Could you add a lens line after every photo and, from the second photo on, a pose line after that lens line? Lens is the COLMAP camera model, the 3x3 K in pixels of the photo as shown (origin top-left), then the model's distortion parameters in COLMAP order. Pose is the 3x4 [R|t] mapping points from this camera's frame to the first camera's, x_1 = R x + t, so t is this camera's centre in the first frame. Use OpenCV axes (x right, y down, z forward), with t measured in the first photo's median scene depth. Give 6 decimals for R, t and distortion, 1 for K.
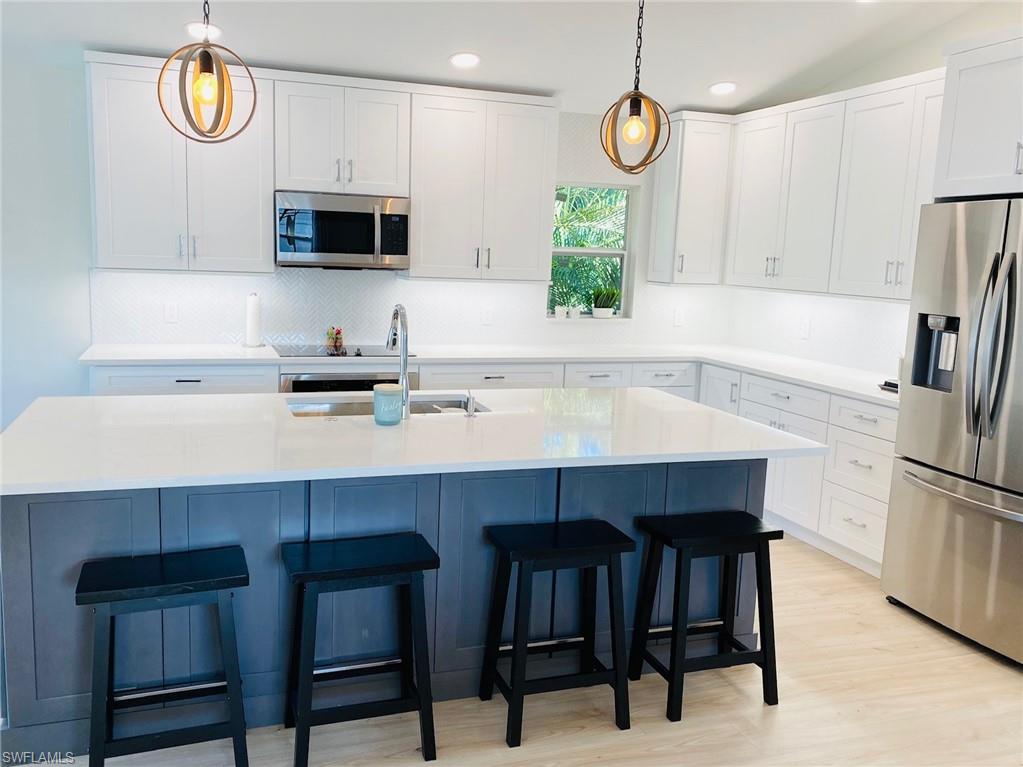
lens RADIAL K [[884.4, 0, 511.5], [0, 884.4, 383.5], [0, 0, 1]] dist [0.004234, 0.001885]
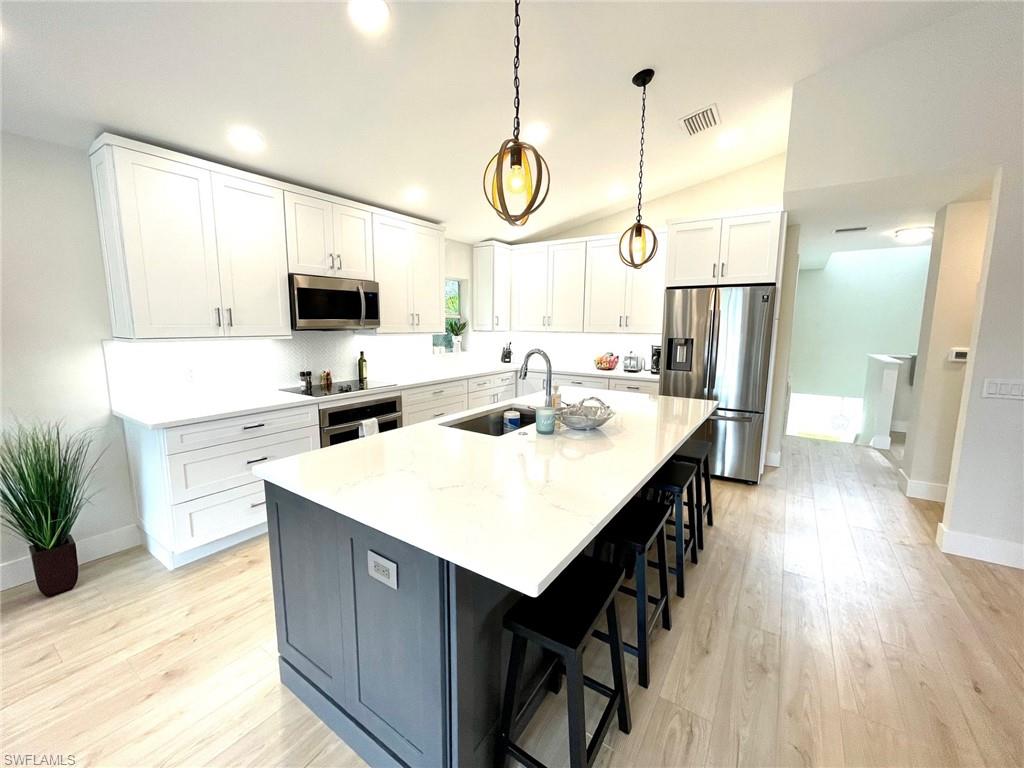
lens RADIAL K [[411.3, 0, 512.0], [0, 411.3, 384.0], [0, 0, 1]] dist [-0.000702, -0.000079]
pose [[0.806603, -0.117179, 0.579362, -0.364902], [0.106593, 0.992920, 0.052421, -0.048656], [-0.581403, 0.019473, 0.813383, 0.299390]]
